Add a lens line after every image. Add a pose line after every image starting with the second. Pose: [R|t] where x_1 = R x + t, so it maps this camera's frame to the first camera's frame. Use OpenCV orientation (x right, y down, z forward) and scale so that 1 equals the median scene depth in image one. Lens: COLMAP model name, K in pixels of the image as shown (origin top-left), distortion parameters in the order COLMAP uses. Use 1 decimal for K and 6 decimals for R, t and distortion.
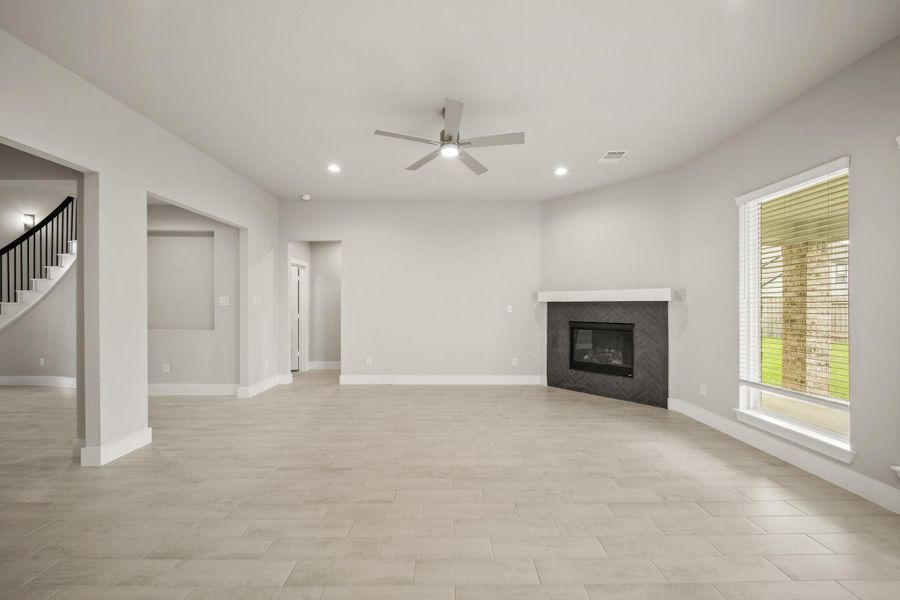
lens RADIAL K [[320.7, 0, 454.3], [0, 320.7, 302.9], [0, 0, 1]] dist [-0.001271, -0.001003]
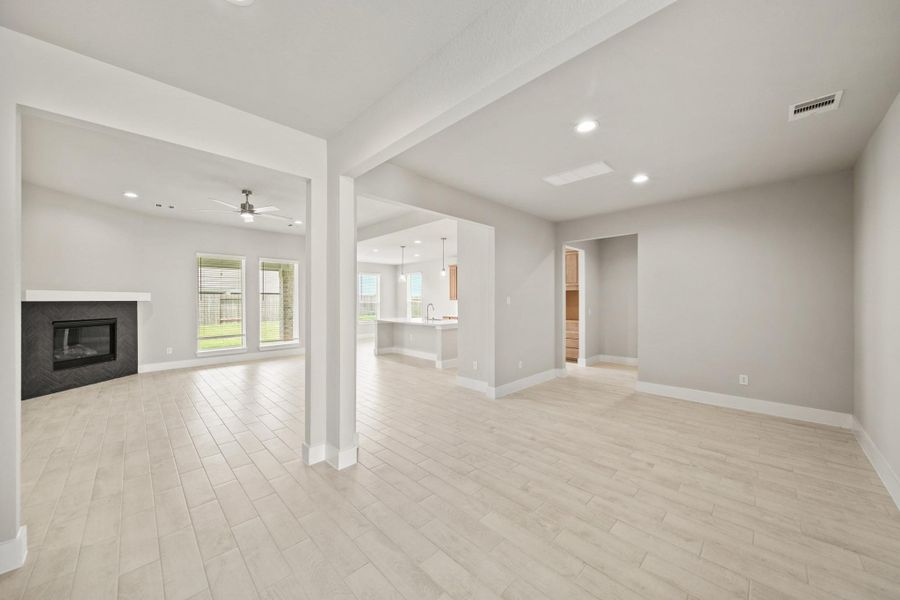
lens RADIAL K [[320.7, 0, 452.0], [0, 320.7, 298.9], [0, 0, 1]] dist [-0.001271, -0.001003]
pose [[-0.701201, 0.004672, 0.712949, -1.219607], [-0.000959, 0.999971, -0.007496, -0.004491], [-0.712963, -0.005940, -0.701176, 0.865419]]
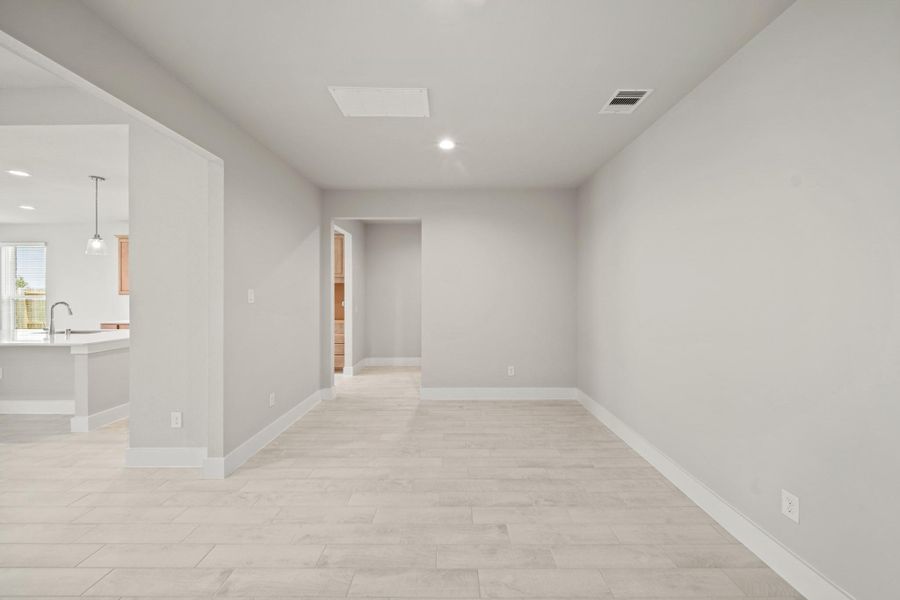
lens RADIAL K [[320.7, 0, 456.2], [0, 320.7, 296.7], [0, 0, 1]] dist [-0.001271, -0.001003]
pose [[-0.999994, -0.000766, 0.003355, -1.005114], [-0.000767, 1.000000, -0.000333, -0.006019], [-0.003355, -0.000336, -0.999994, 0.620027]]
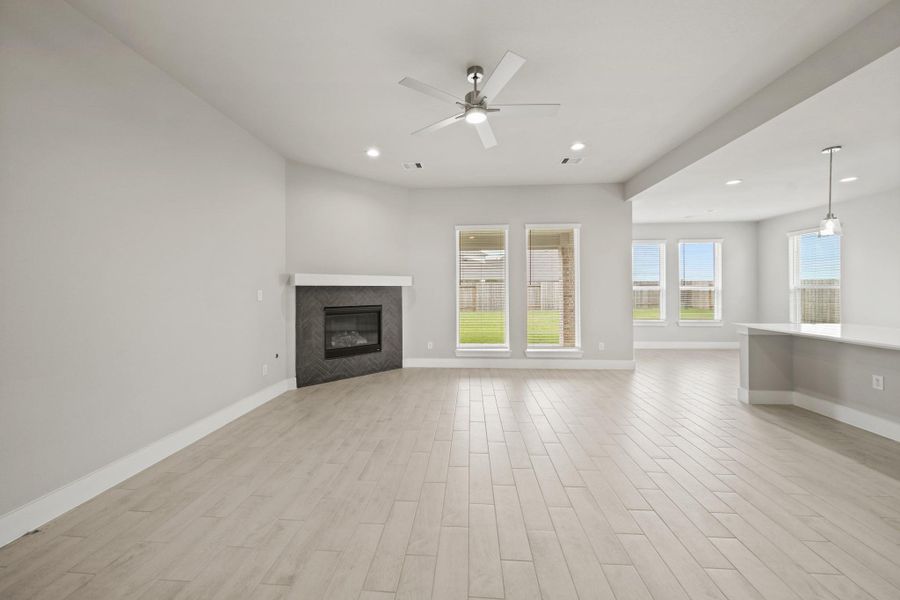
lens RADIAL K [[320.7, 0, 446.5], [0, 320.7, 291.1], [0, 0, 1]] dist [-0.001271, -0.001003]
pose [[0.080264, -0.005527, 0.996758, -0.546138], [-0.000805, 0.999984, 0.005609, 0.006186], [-0.996773, -0.001252, 0.080258, 0.615576]]
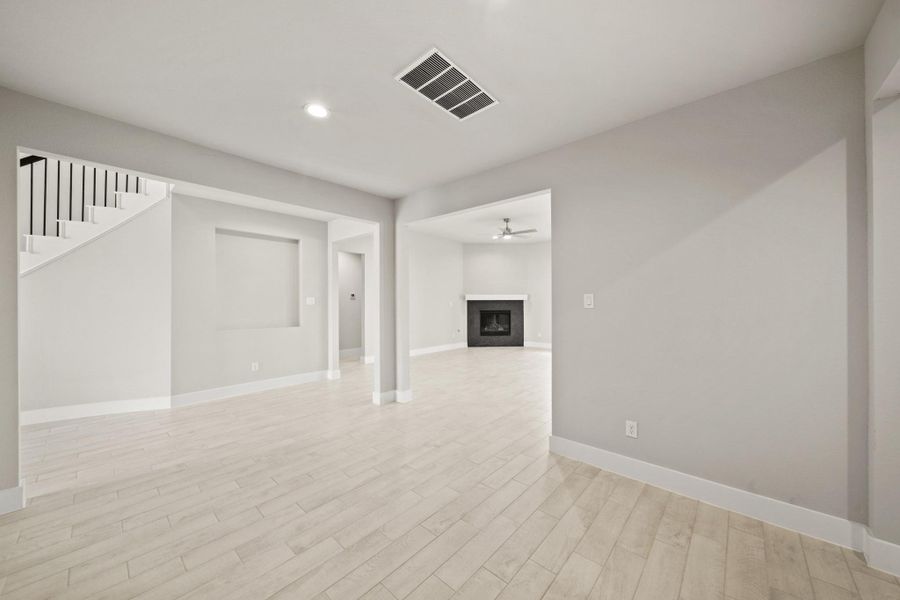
lens RADIAL K [[320.7, 0, 452.6], [0, 320.7, 300.5], [0, 0, 1]] dist [-0.001271, -0.001003]
pose [[0.673245, -0.003909, 0.739409, -1.216341], [0.000990, 0.999990, 0.004385, -0.011374], [-0.739419, -0.002220, 0.673242, -0.164558]]
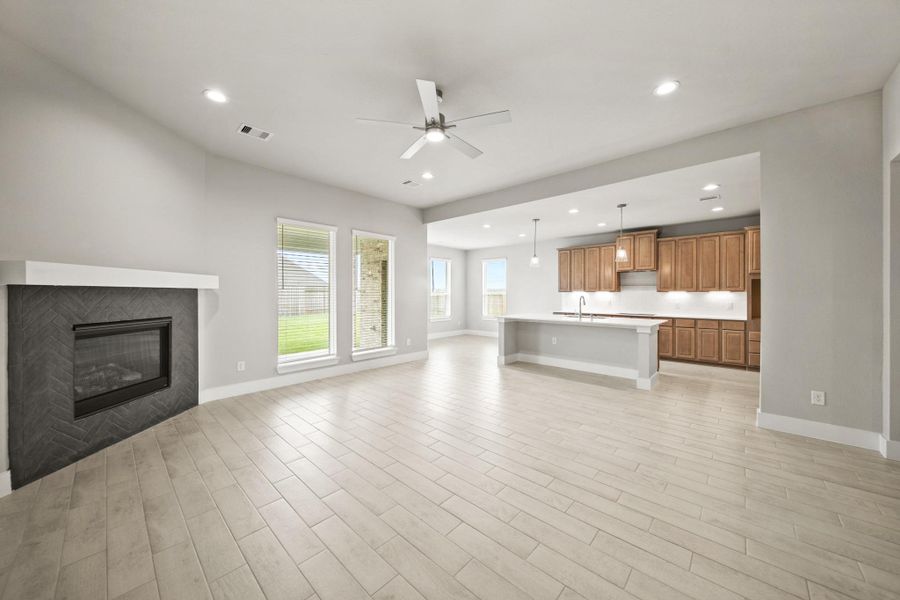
lens RADIAL K [[320.7, 0, 454.3], [0, 320.7, 294.5], [0, 0, 1]] dist [-0.001271, -0.001003]
pose [[-0.729672, -0.002360, 0.683793, -0.438483], [-0.004720, 0.999988, -0.001585, 0.007737], [-0.683781, -0.004384, -0.729675, 1.011292]]
